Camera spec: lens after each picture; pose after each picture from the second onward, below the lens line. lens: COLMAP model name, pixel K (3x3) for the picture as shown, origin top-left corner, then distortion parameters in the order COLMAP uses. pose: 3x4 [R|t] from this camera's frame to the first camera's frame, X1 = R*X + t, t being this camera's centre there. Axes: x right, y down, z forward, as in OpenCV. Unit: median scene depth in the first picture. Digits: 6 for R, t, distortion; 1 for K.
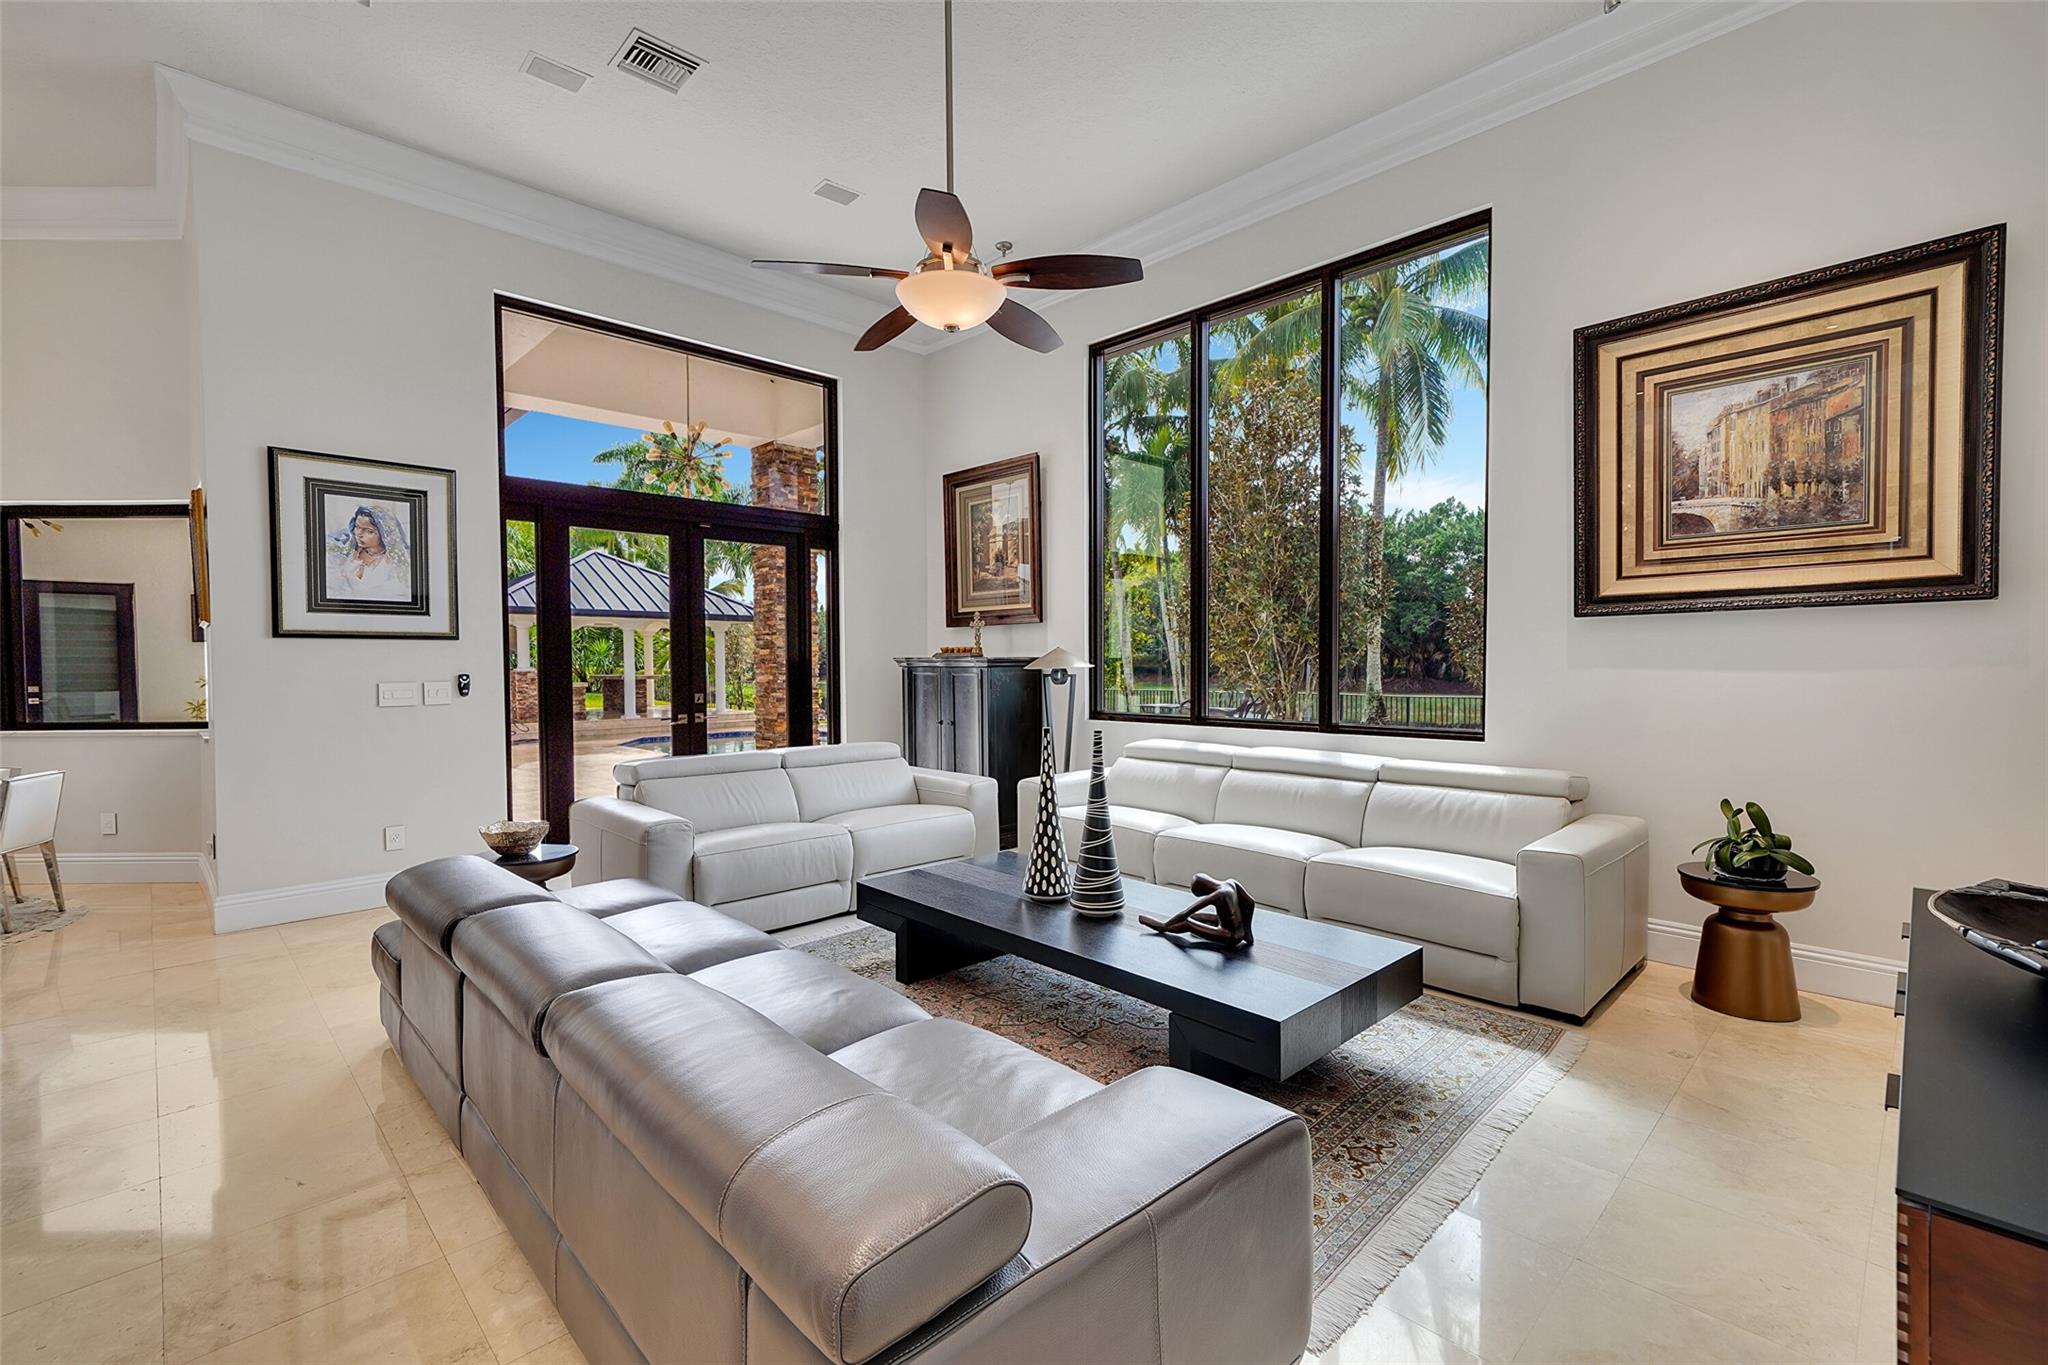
lens RADIAL K [[917.8, 0, 1018.8], [0, 917.8, 685.7], [0, 0, 1]] dist [0.005932, 0.003094]
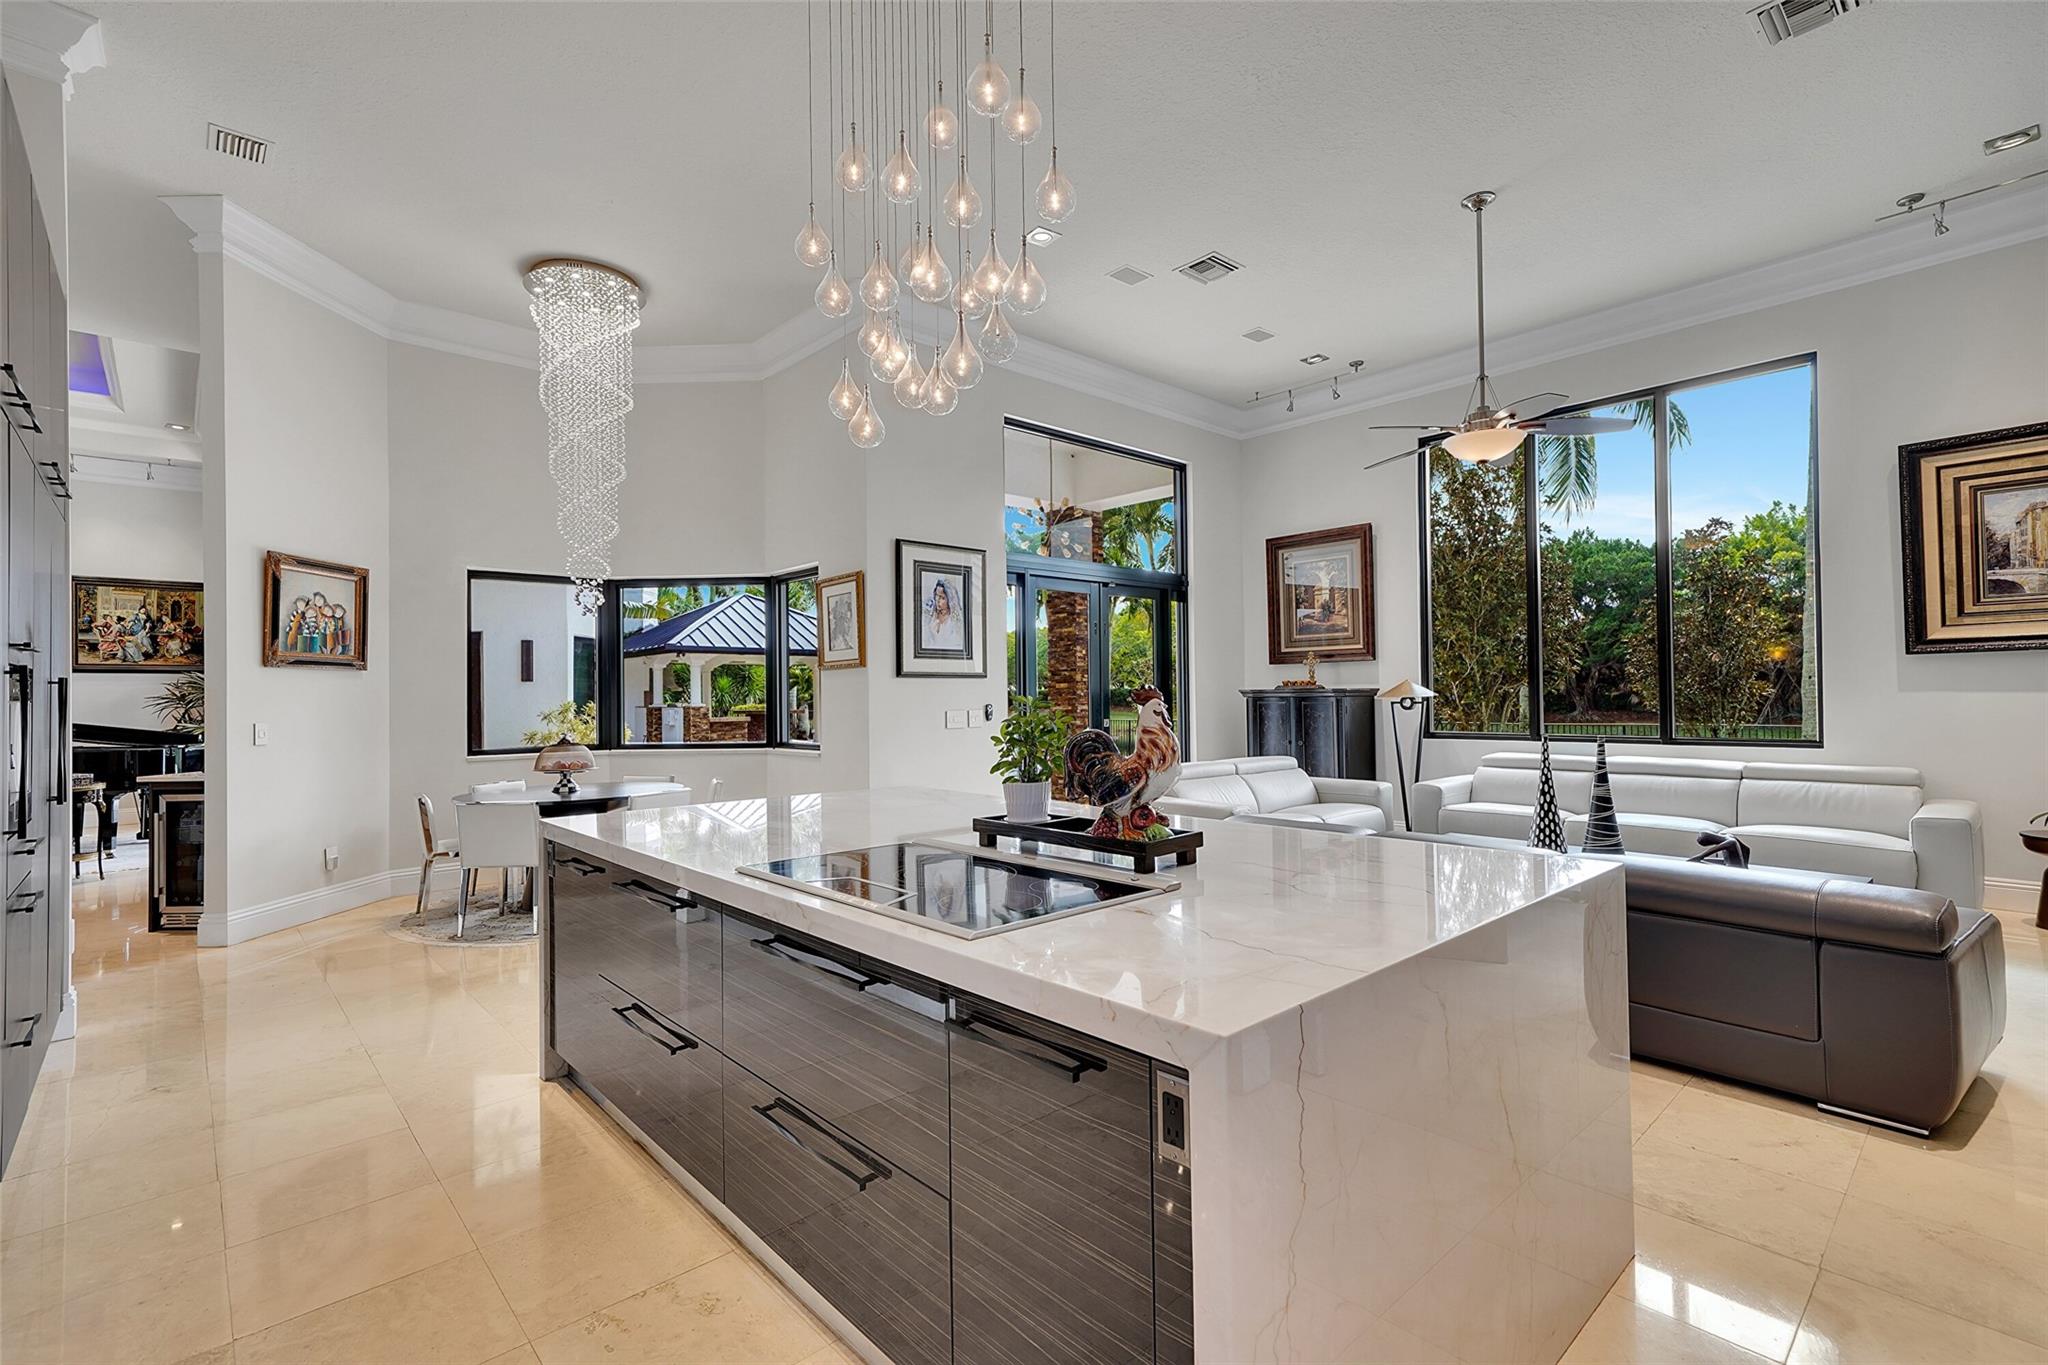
lens RADIAL K [[917.8, 0, 1026.1], [0, 917.8, 684.9], [0, 0, 1]] dist [0.005932, 0.003094]
pose [[0.999592, -0.007870, -0.027474, -0.559582], [0.006858, 0.999301, -0.036747, 0.009812], [0.027744, 0.036544, 0.998947, -0.339519]]
